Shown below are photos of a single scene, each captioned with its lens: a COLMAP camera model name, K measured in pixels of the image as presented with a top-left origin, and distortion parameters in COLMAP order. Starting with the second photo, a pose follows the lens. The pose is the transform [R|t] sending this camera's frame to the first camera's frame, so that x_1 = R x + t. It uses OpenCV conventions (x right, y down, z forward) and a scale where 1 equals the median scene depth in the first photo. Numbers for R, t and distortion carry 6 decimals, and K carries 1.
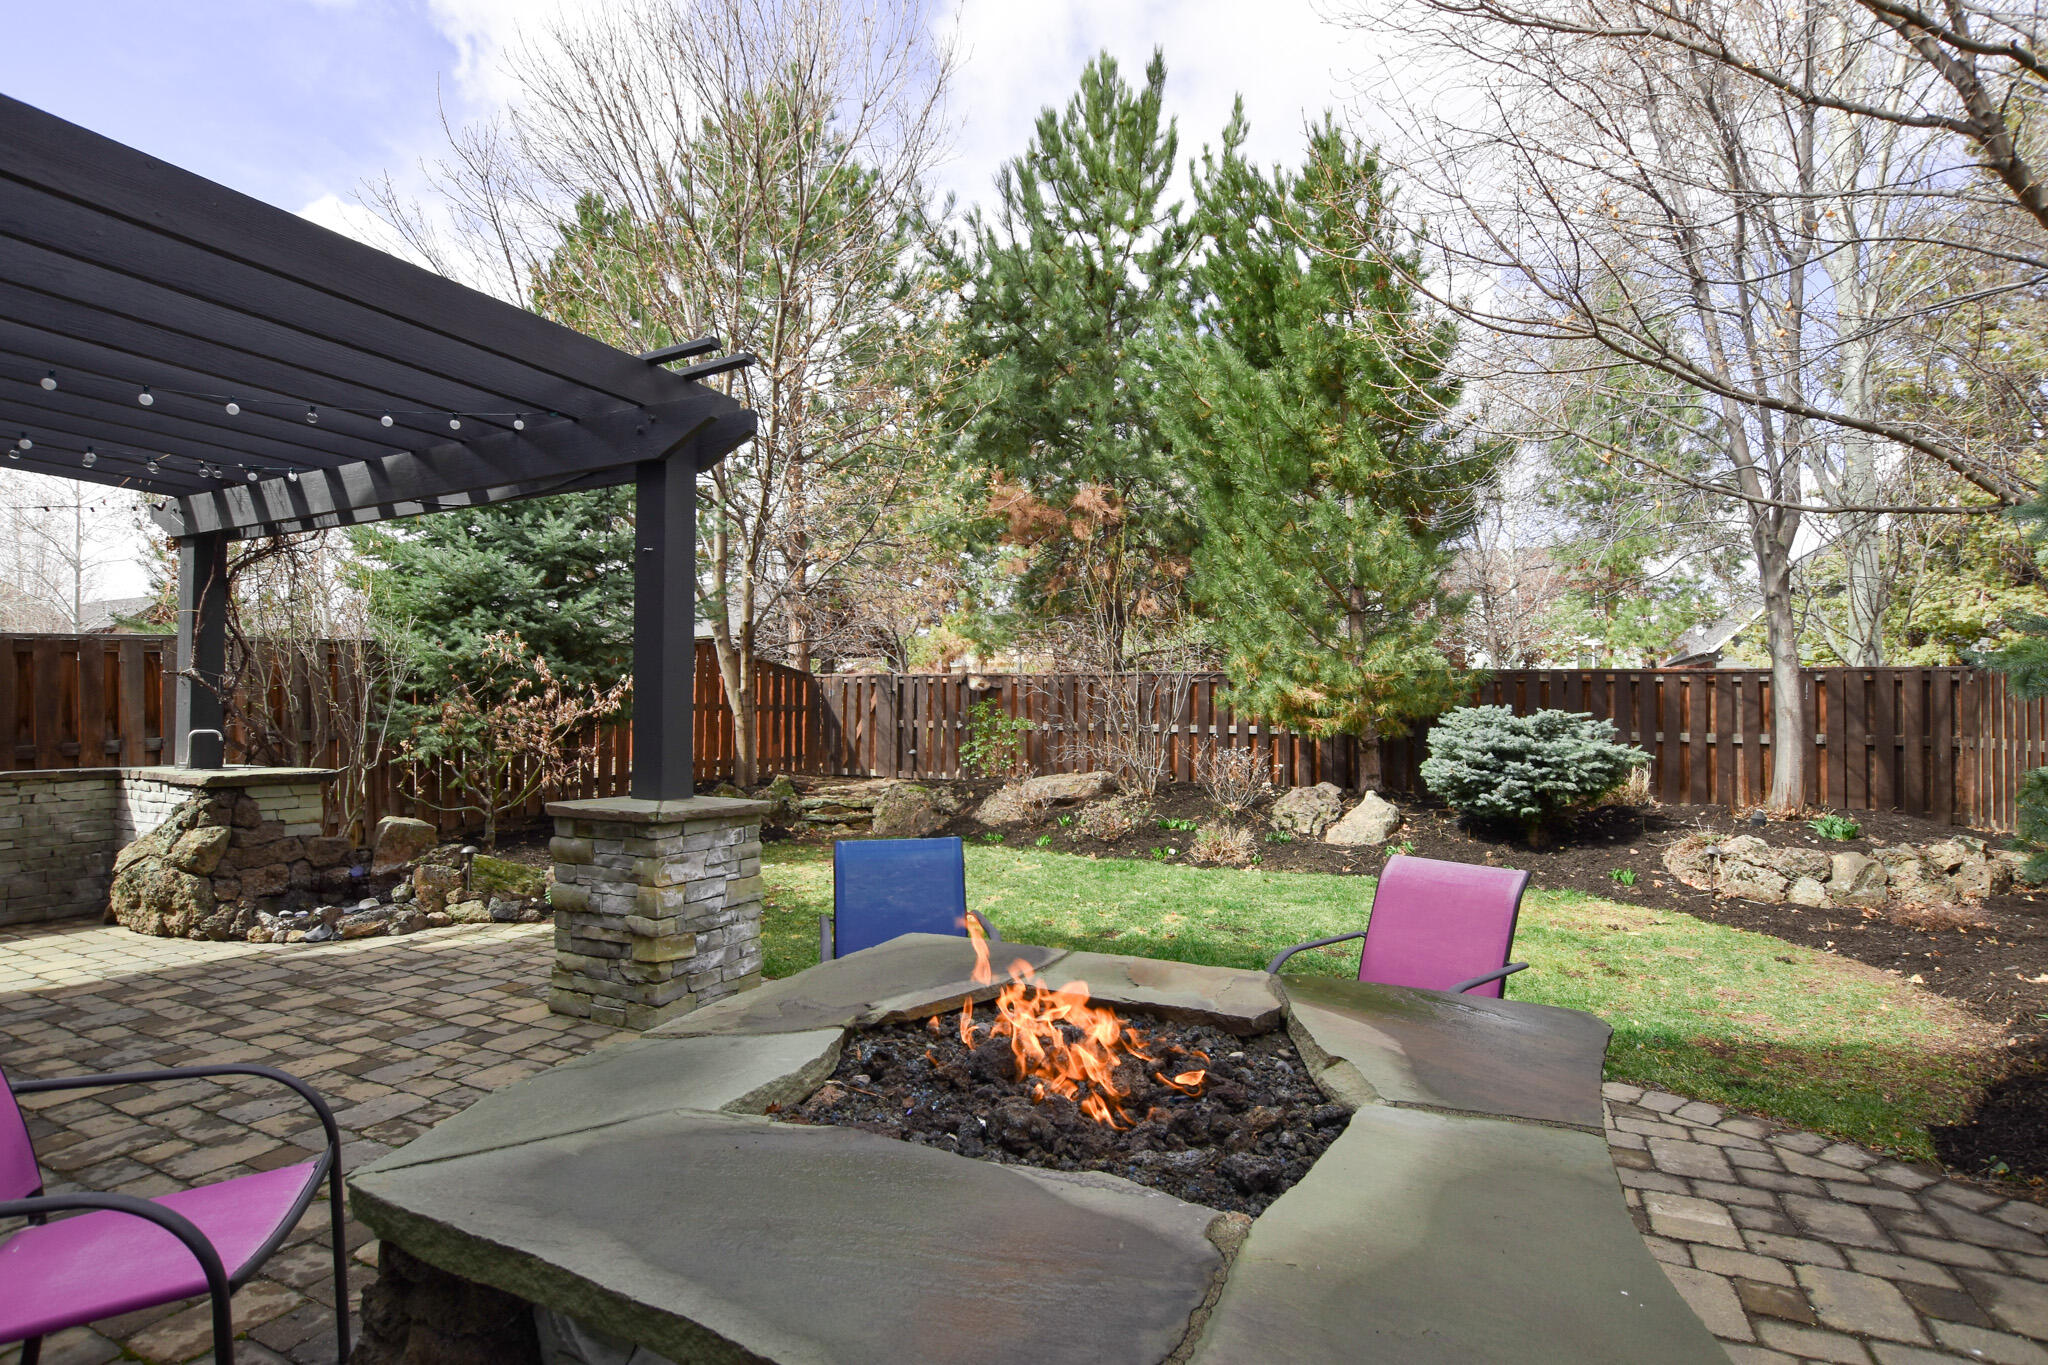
lens RADIAL K [[978.4, 0, 1024.0], [0, 978.4, 682.5], [0, 0, 1]] dist [-0.033001, 0.000459]
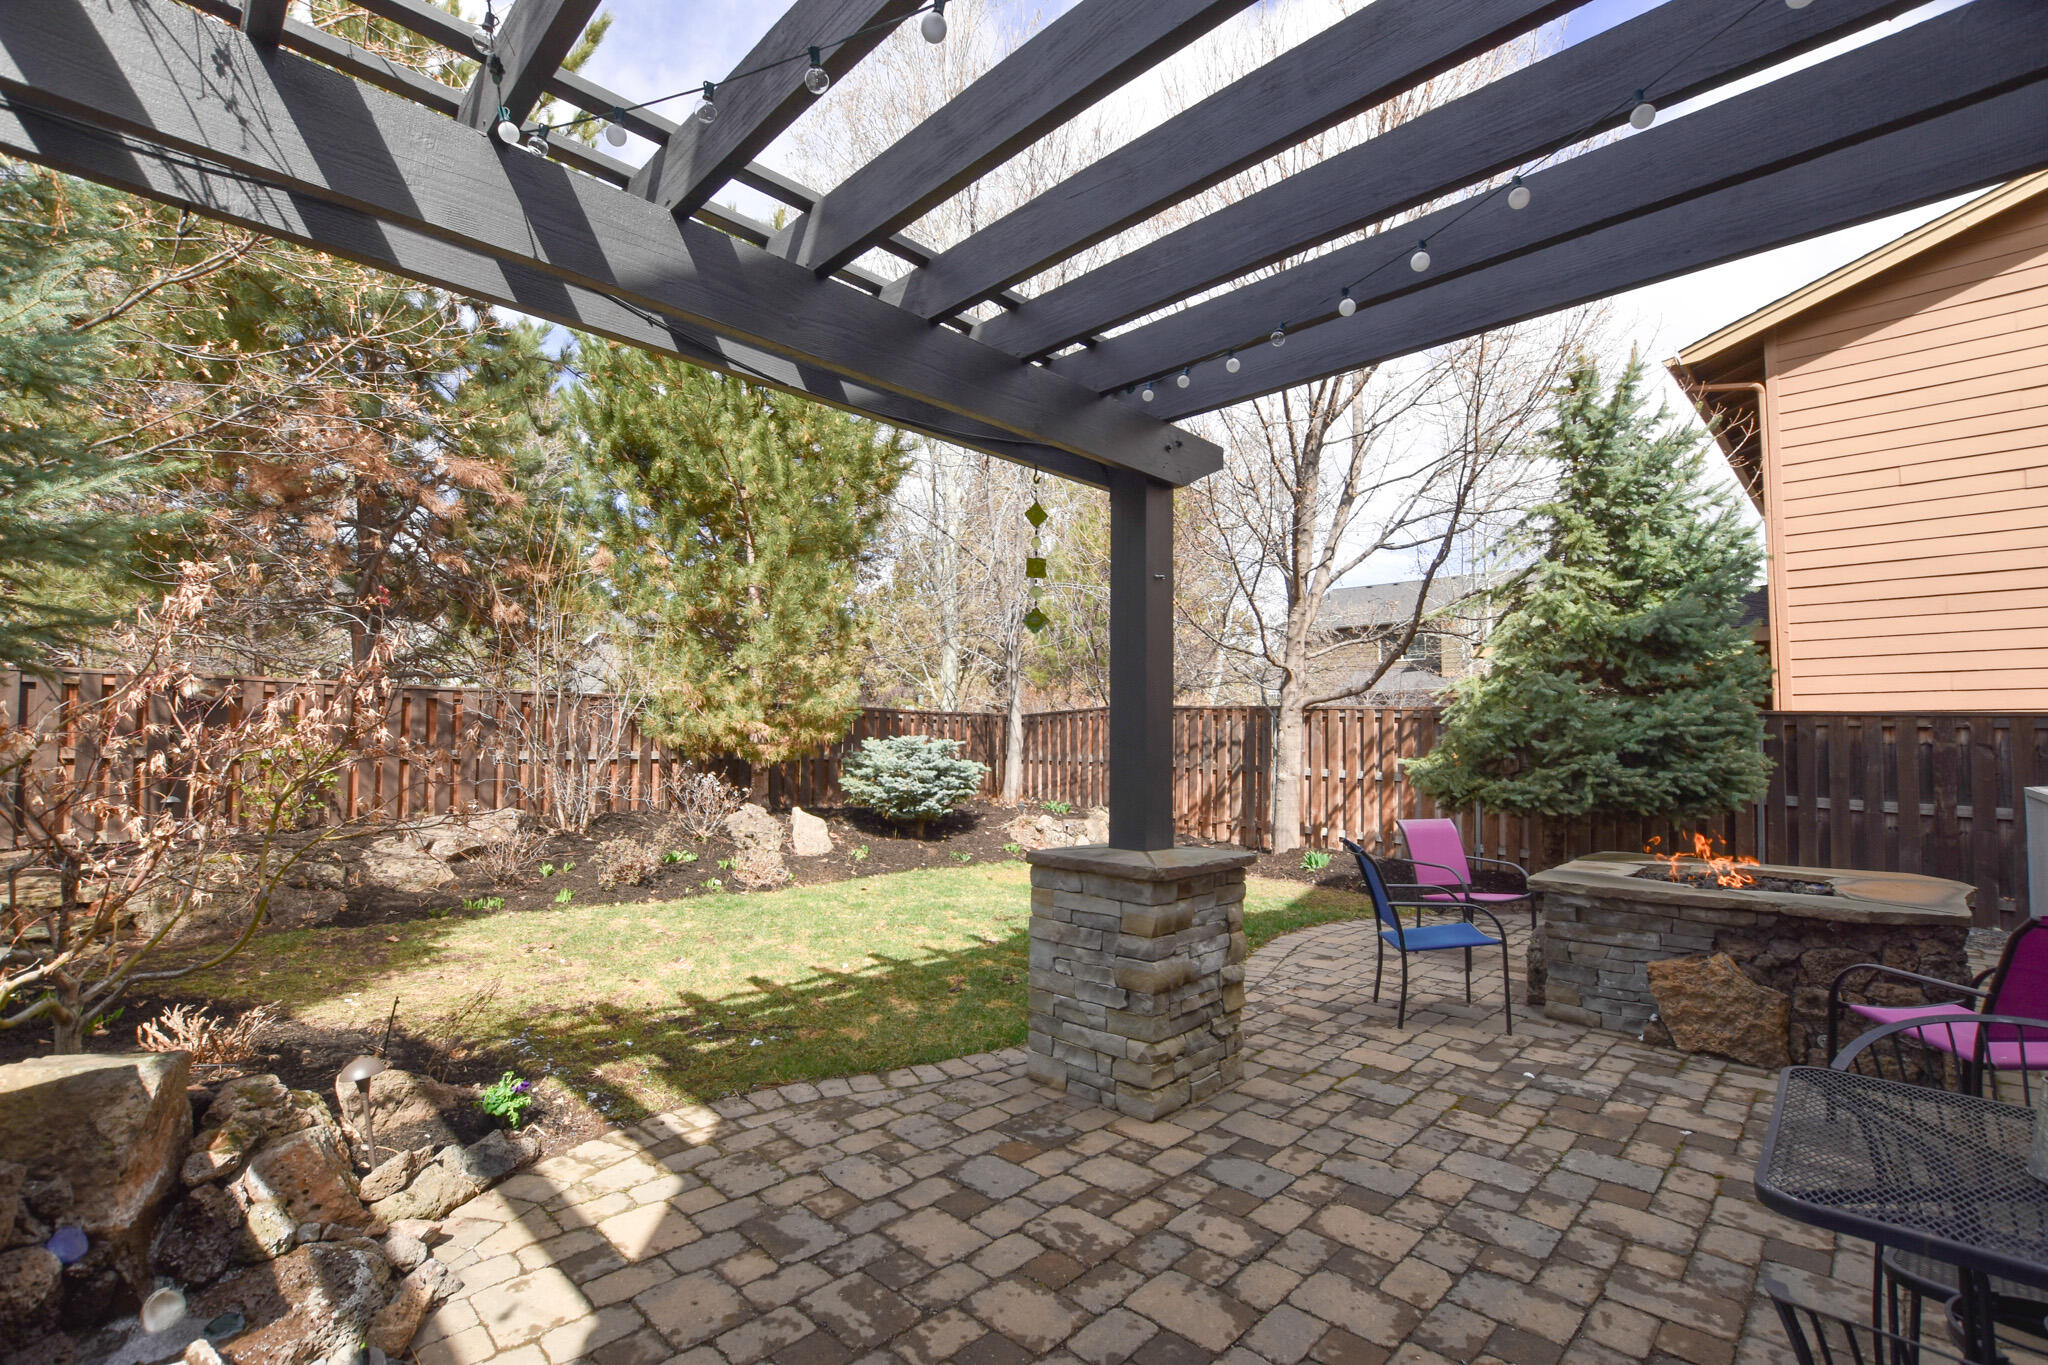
lens RADIAL K [[901.8, 0, 1024.0], [0, 901.8, 682.5], [0, 0, 1]] dist [-0.042412, -0.000025]
pose [[0.327346, 0.059433, 0.943034, -1.404246], [-0.039926, 0.997999, -0.049038, 0.011260], [-0.944061, -0.021599, 0.329064, 0.960352]]
